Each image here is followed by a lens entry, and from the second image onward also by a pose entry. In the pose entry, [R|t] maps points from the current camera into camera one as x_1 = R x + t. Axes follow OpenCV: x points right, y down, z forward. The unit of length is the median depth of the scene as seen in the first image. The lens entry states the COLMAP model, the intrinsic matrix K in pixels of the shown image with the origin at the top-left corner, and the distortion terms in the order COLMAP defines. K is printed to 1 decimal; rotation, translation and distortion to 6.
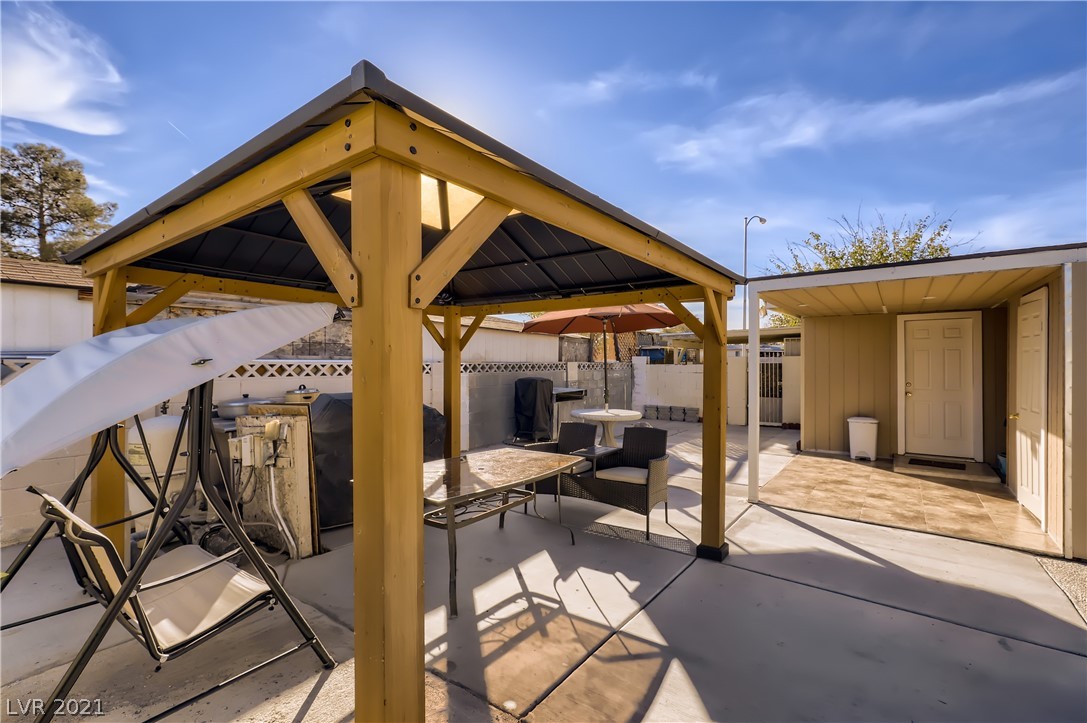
lens RADIAL K [[494.4, 0, 541.4], [0, 494.4, 361.7], [0, 0, 1]] dist [0.018930, 0.001405]
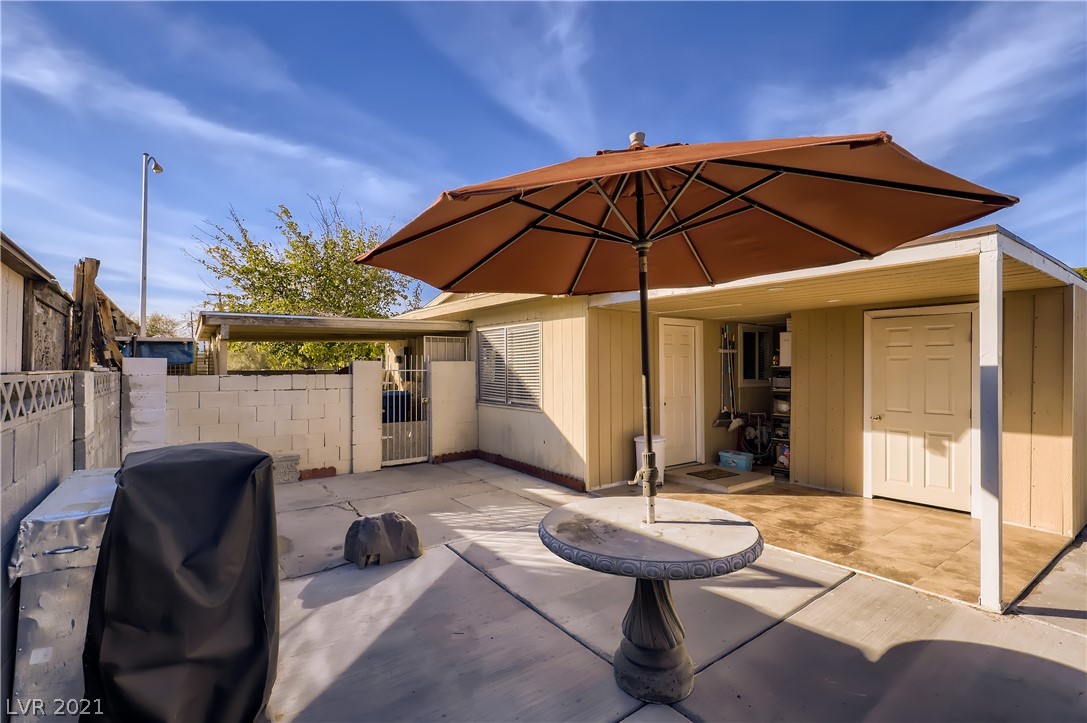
lens RADIAL K [[494.4, 0, 542.5], [0, 494.4, 367.9], [0, 0, 1]] dist [0.018930, 0.001405]
pose [[0.284886, -0.001802, 0.958560, -0.117701], [0.003366, 0.999994, 0.000880, -0.001245], [-0.958555, 0.002976, 0.284891, 0.545141]]
